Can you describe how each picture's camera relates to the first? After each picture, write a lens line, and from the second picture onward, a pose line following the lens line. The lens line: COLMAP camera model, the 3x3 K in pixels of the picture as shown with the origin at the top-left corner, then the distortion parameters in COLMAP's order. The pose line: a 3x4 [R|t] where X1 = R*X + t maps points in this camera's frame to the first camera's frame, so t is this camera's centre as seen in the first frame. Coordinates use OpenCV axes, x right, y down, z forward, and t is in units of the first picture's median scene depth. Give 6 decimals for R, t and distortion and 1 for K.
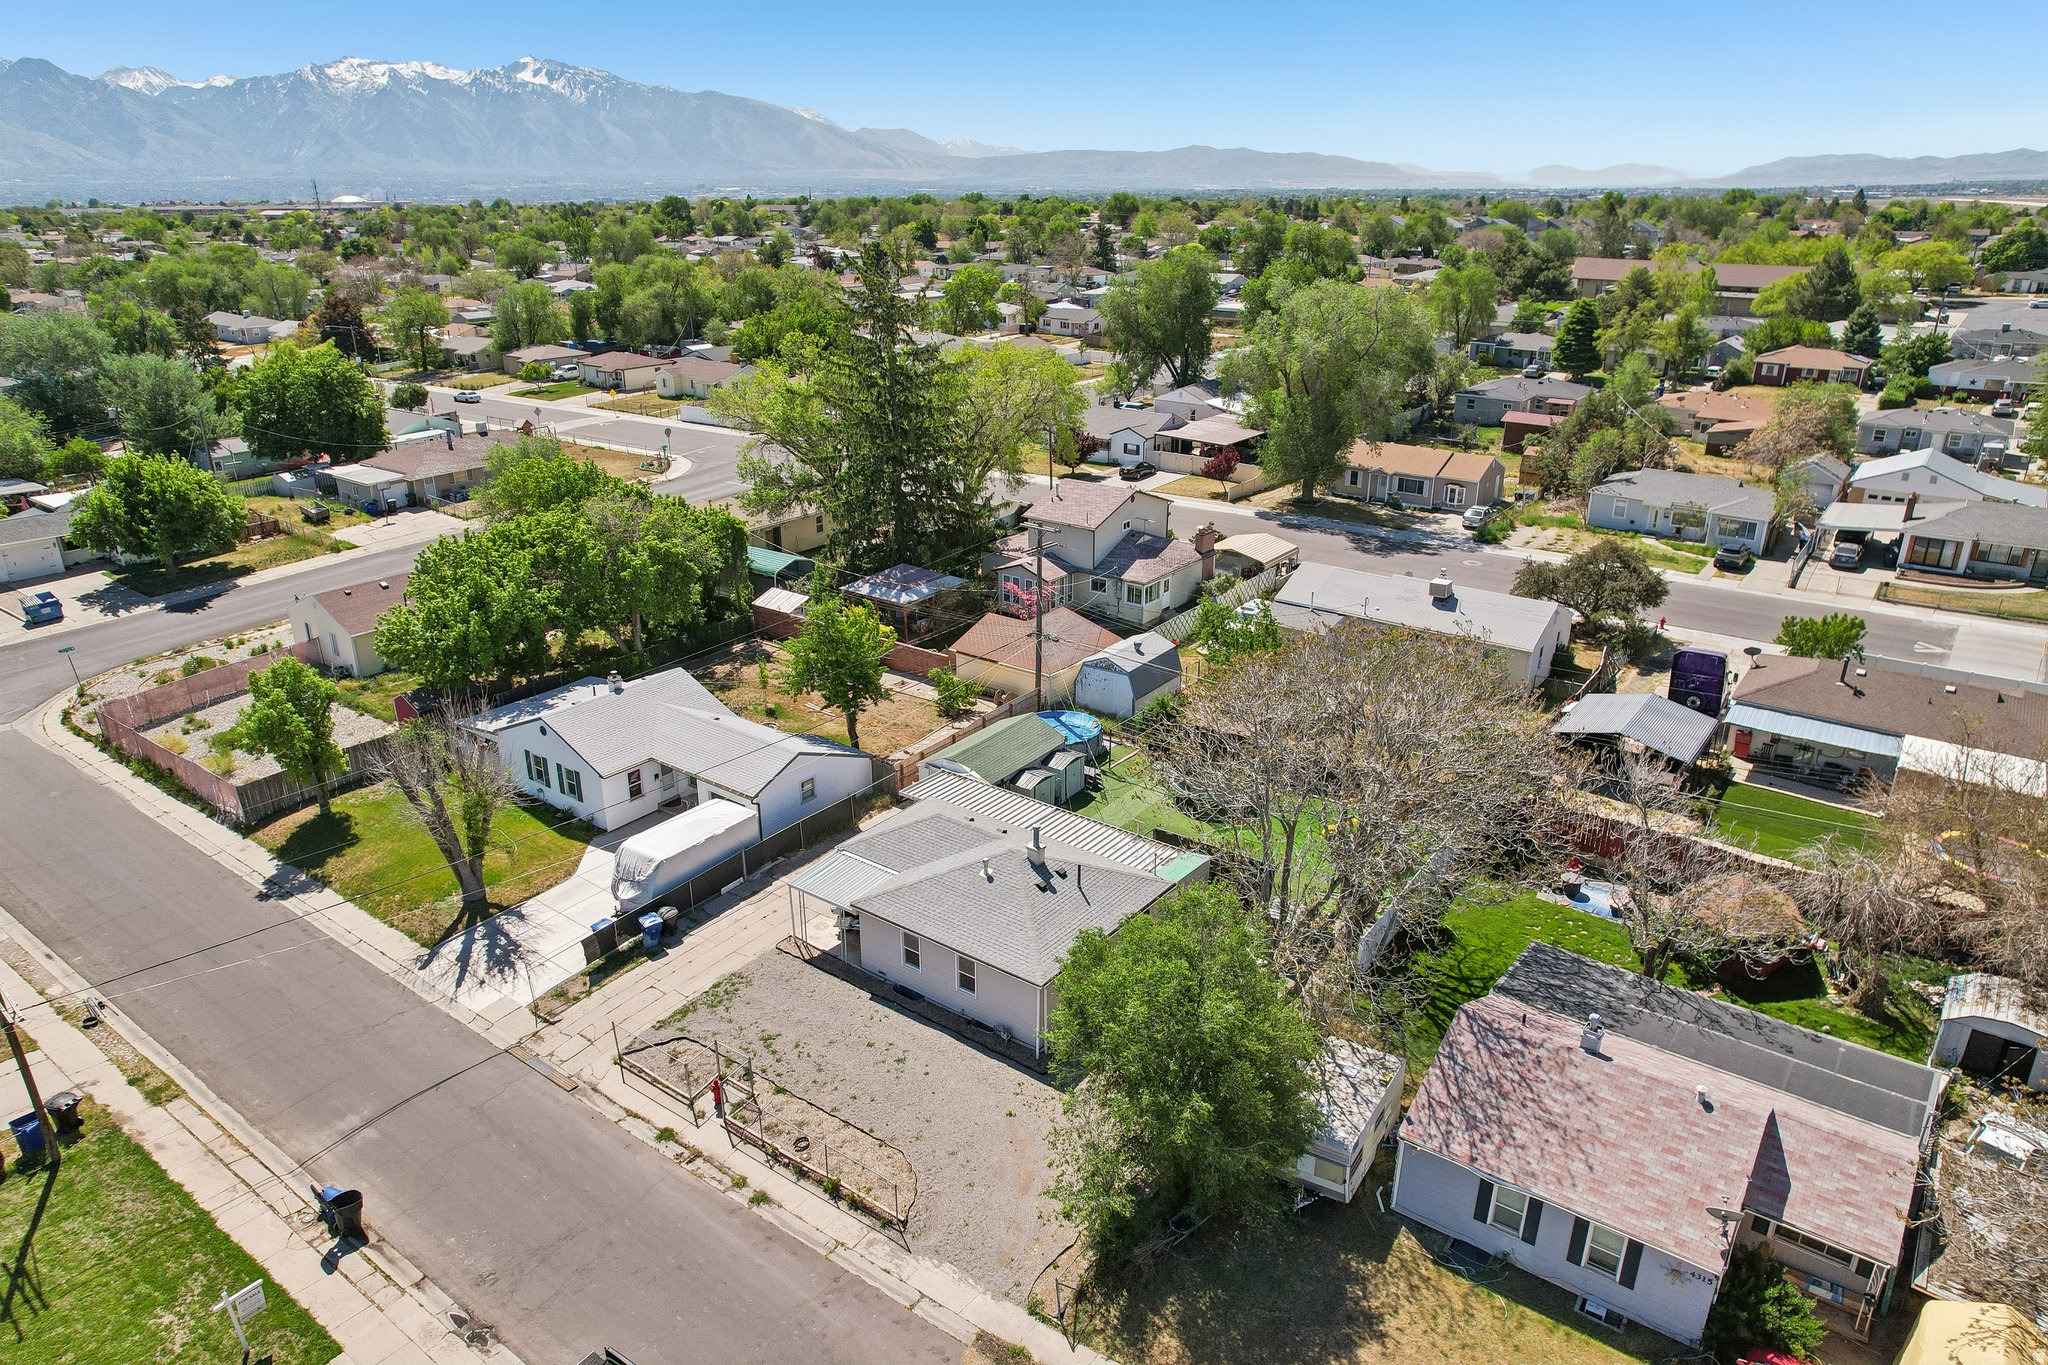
lens RADIAL K [[1316.4, 0, 1024.0], [0, 1316.4, 682.5], [0, 0, 1]] dist [-0.086130, 0.080517]
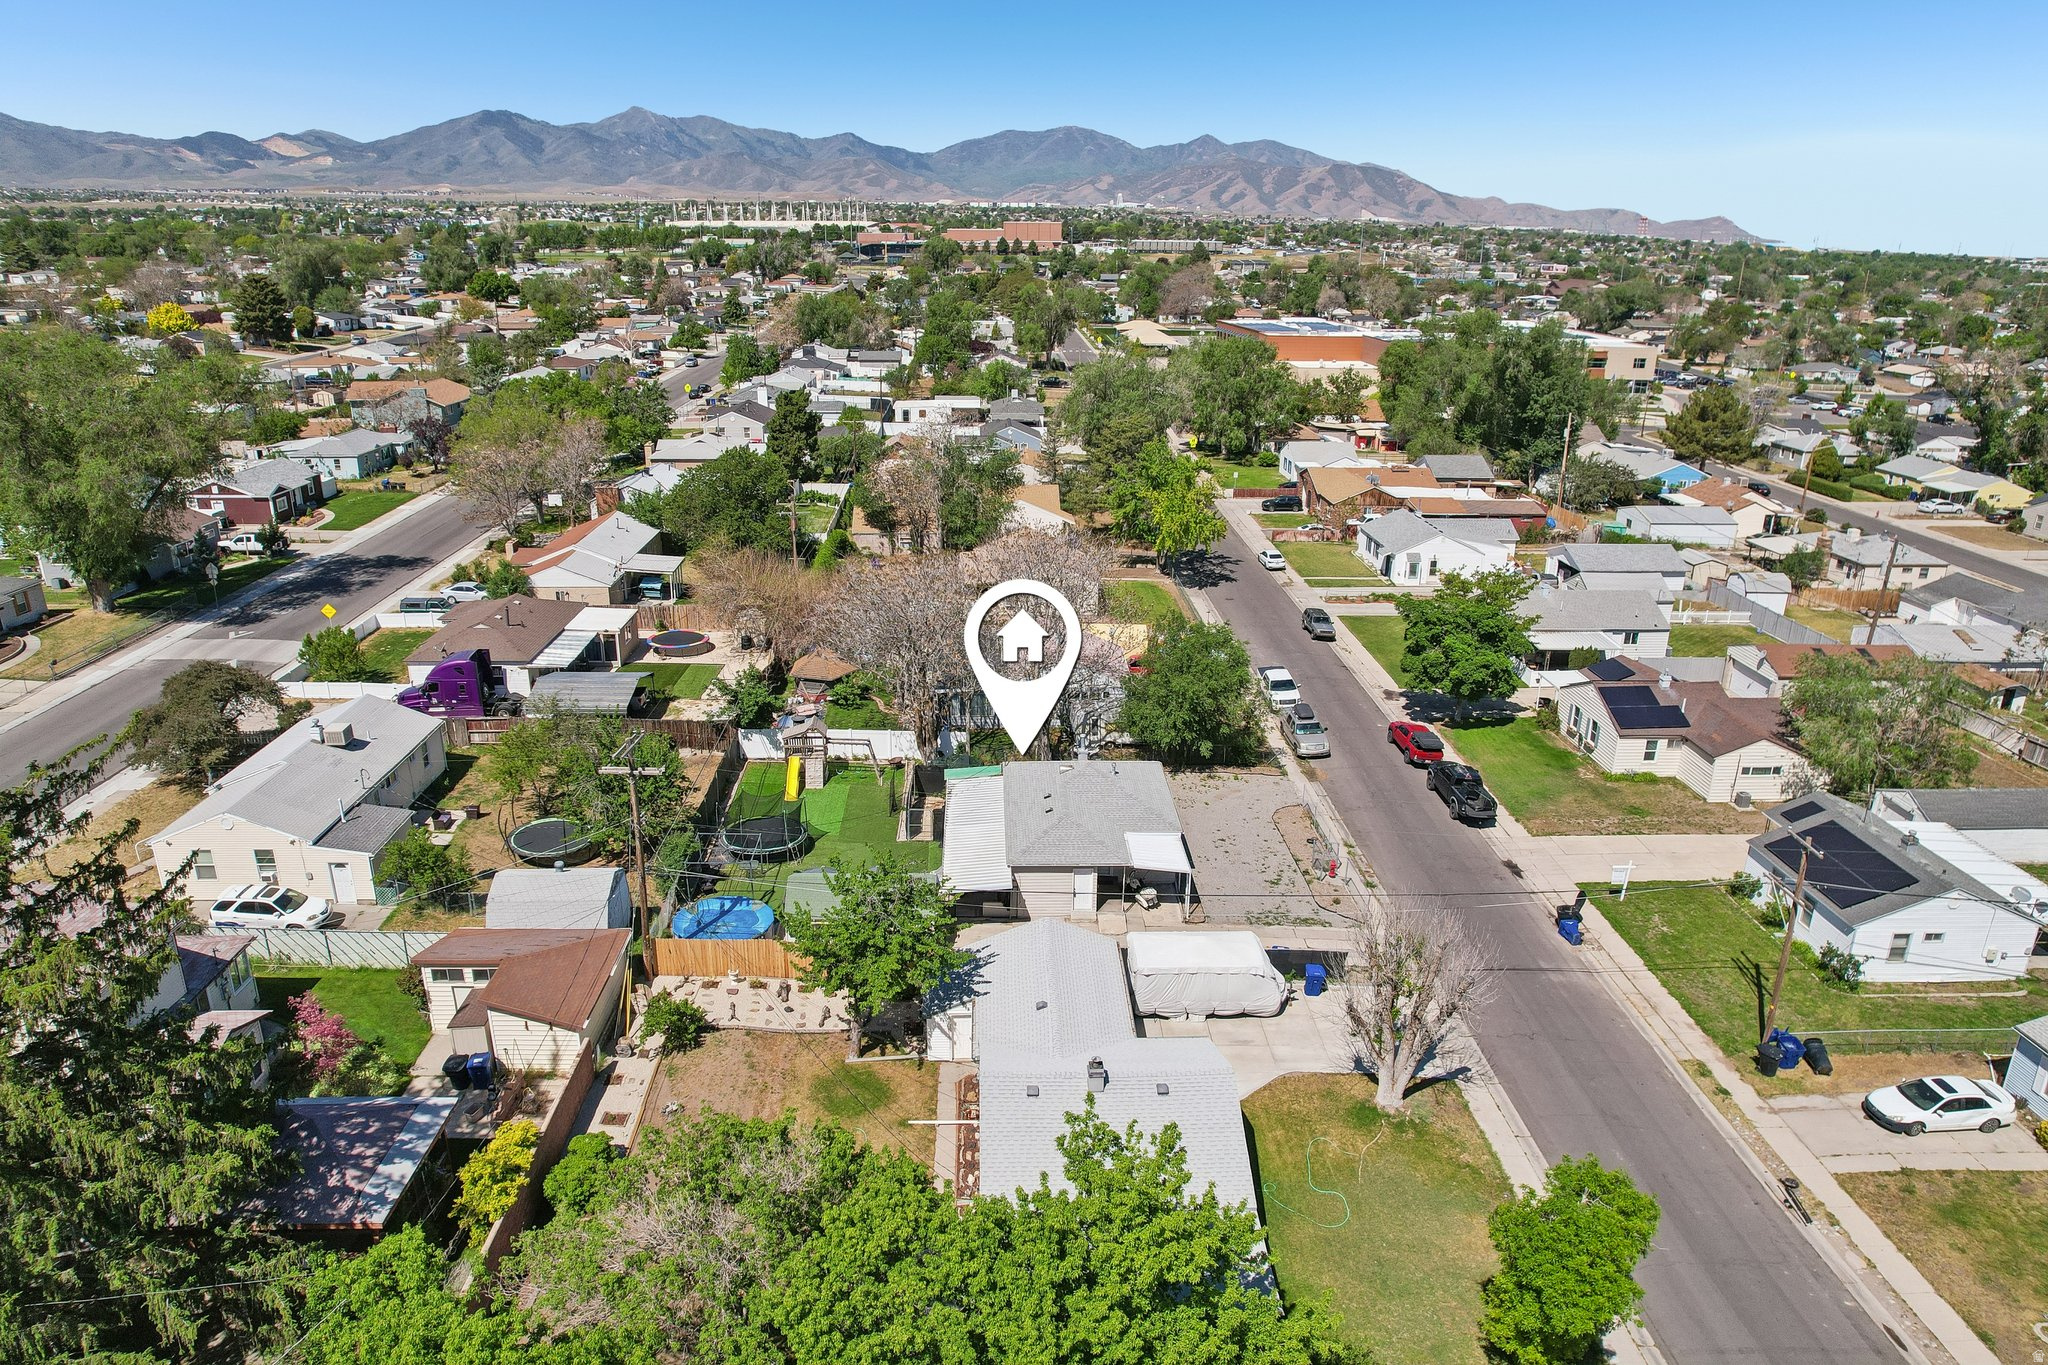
lens RADIAL K [[1316.4, 0, 1024.0], [0, 1316.4, 682.5], [0, 0, 1]] dist [-0.086130, 0.080517]
pose [[-0.623145, -0.262270, 0.736821, -0.552249], [0.274743, 0.808650, 0.520194, -0.388252], [-0.732261, 0.526593, -0.431849, 0.922364]]
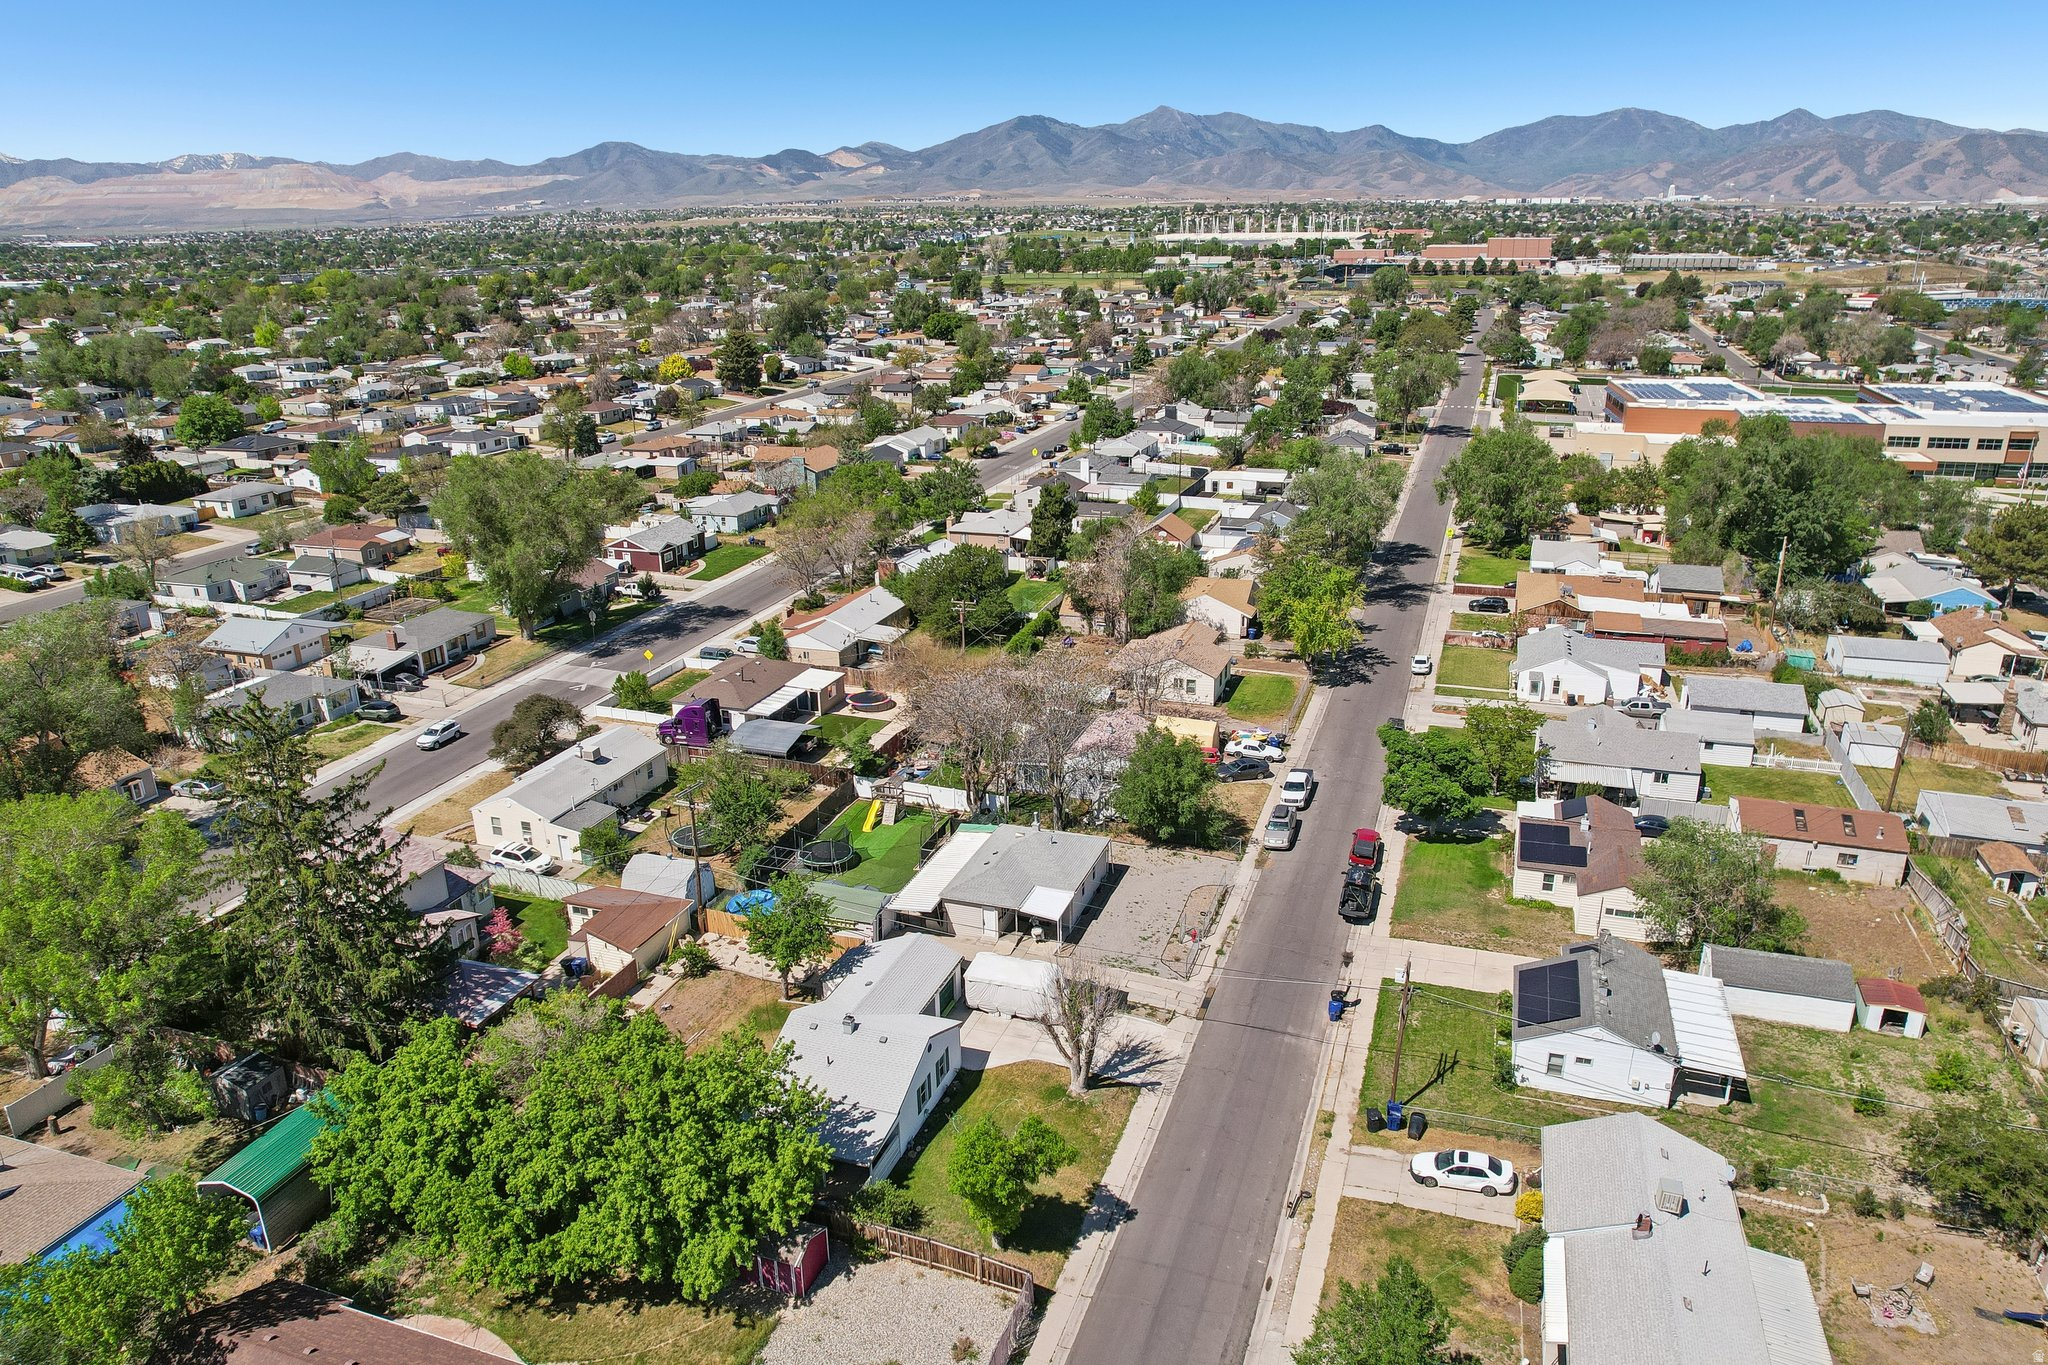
lens RADIAL K [[1351.2, 0, 1024.0], [0, 1351.2, 682.5], [0, 0, 1]] dist [-0.067154, 0.052442]
pose [[-0.301912, -0.300616, 0.904699, -0.991384], [0.360713, 0.842408, 0.400293, -0.490617], [-0.882460, 0.447190, -0.145897, 0.694380]]
